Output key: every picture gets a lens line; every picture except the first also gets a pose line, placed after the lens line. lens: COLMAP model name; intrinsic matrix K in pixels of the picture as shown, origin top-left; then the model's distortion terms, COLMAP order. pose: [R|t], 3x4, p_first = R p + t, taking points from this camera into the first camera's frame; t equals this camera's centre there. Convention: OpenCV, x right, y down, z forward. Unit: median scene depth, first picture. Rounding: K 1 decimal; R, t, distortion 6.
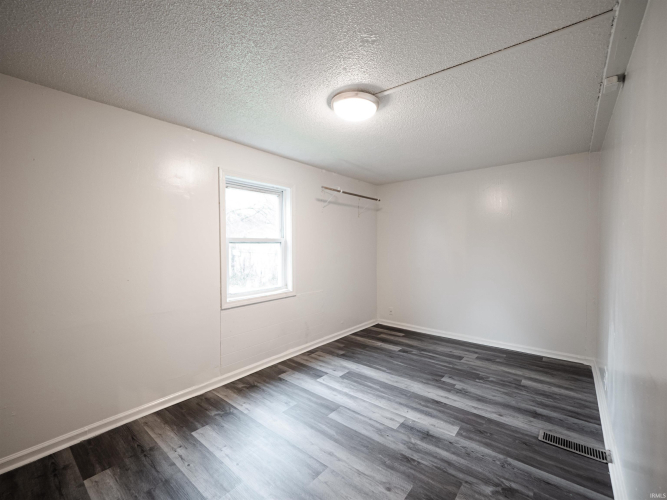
lens RADIAL K [[284.3, 0, 330.6], [0, 284.3, 252.2], [0, 0, 1]] dist [-0.008470, 0.000386]
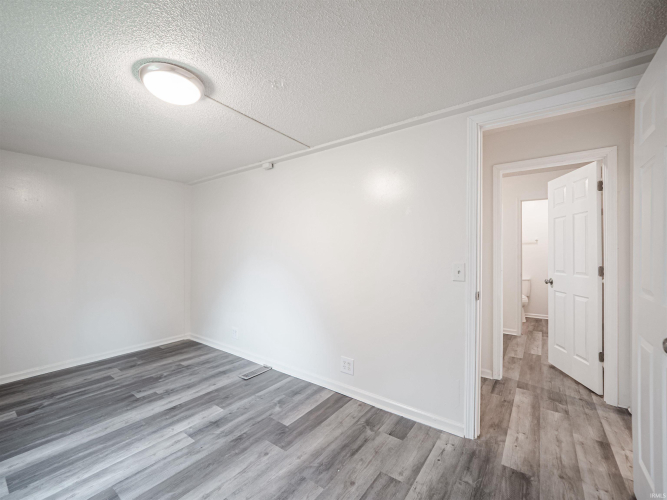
lens RADIAL K [[284.3, 0, 330.6], [0, 284.3, 252.2], [0, 0, 1]] dist [-0.008470, 0.000386]
pose [[-0.043621, -0.001455, 0.999047, -0.561764], [0.022342, 0.999747, 0.002432, -0.003985], [-0.998798, 0.022427, -0.043578, 0.430084]]
